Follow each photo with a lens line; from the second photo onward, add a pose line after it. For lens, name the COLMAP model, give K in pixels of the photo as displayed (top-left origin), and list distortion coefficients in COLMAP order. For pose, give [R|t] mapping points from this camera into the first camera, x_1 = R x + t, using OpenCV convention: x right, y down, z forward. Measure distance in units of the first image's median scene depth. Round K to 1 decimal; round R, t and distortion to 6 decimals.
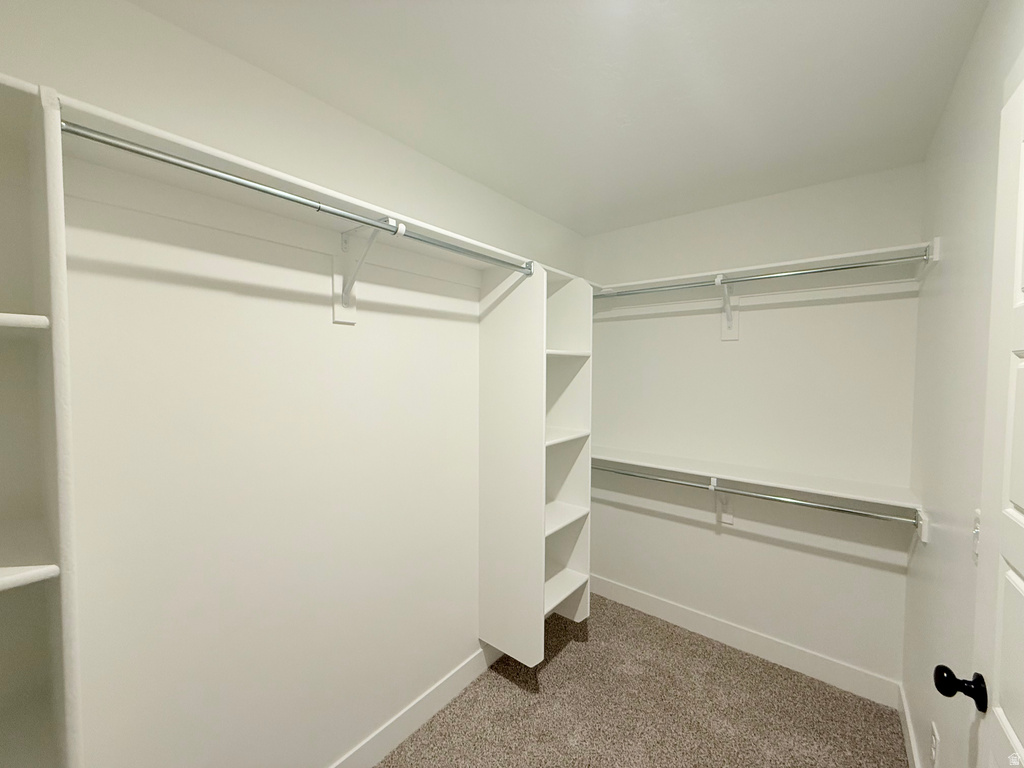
lens RADIAL K [[408.9, 0, 516.9], [0, 408.9, 394.6], [0, 0, 1]] dist [-0.002229, 0.000427]
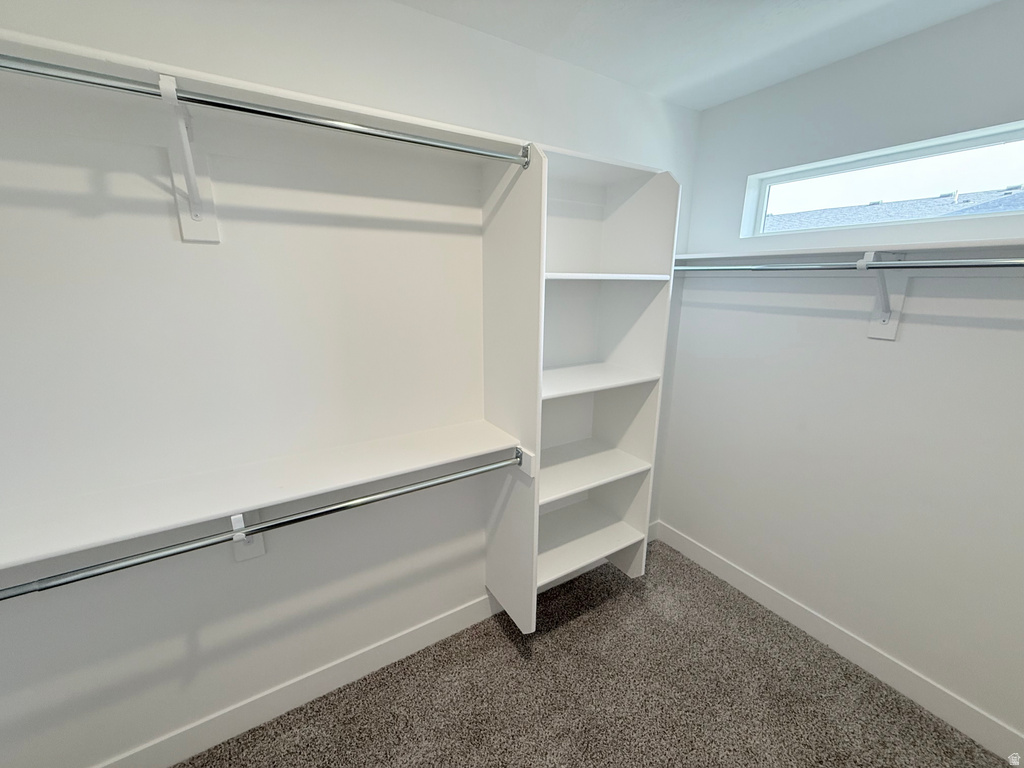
lens RADIAL K [[408.9, 0, 509.1], [0, 408.9, 377.8], [0, 0, 1]] dist [-0.002229, 0.000427]
pose [[0.943970, 0.099929, -0.314540, 0.230801], [-0.045014, 0.983136, 0.177248, -0.046603], [0.326948, -0.153158, 0.932549, 0.235123]]
